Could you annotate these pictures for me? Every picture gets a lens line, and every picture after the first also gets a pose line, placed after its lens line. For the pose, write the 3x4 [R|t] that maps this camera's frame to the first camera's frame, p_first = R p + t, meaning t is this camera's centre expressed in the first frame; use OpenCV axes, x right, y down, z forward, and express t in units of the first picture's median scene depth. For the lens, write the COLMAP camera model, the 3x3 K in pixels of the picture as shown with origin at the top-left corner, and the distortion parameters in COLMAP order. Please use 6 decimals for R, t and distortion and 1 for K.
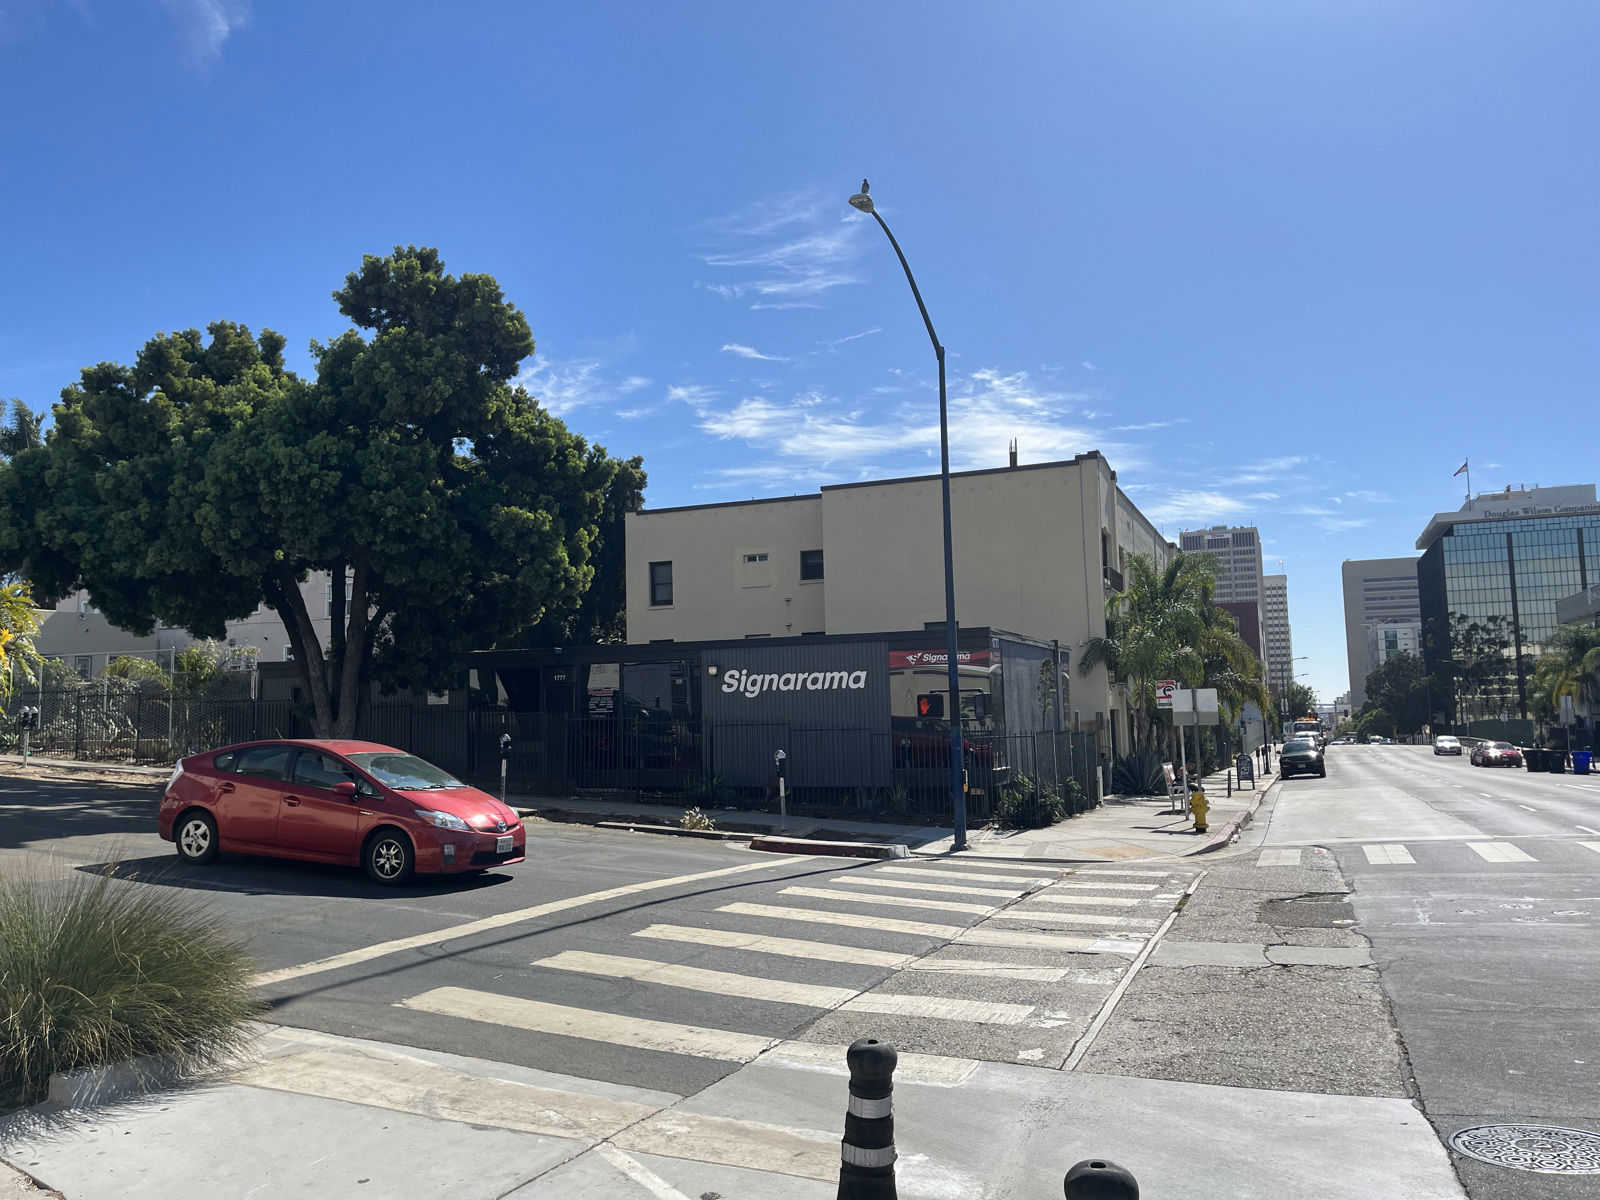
lens RADIAL K [[1237.3, 0, 807.1], [0, 1237.3, 591.3], [0, 0, 1]] dist [0.014979, -0.011689]
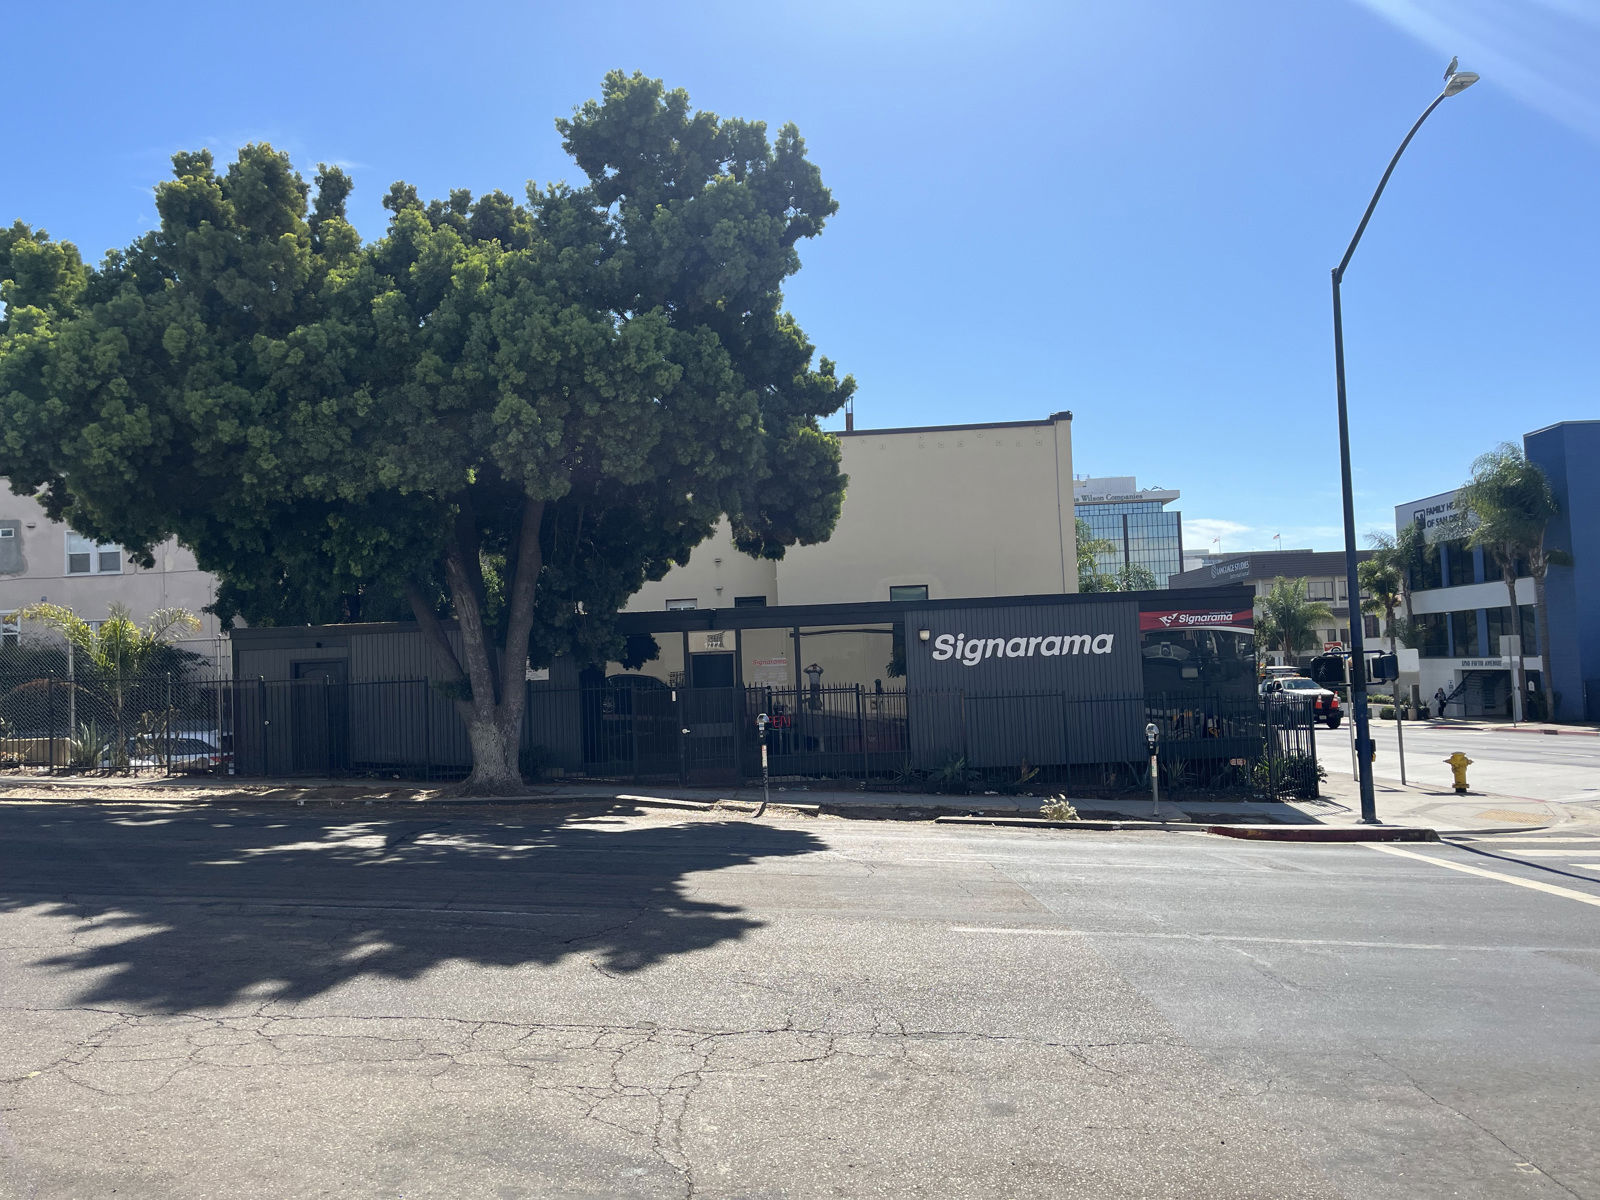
lens RADIAL K [[1237.3, 0, 797.9], [0, 1237.3, 609.7], [0, 0, 1]] dist [0.014979, -0.011689]
pose [[0.931919, 0.002473, 0.362658, -0.482935], [-0.015942, 0.999290, 0.034151, 0.019136], [-0.362316, -0.037607, 0.931296, 0.240077]]
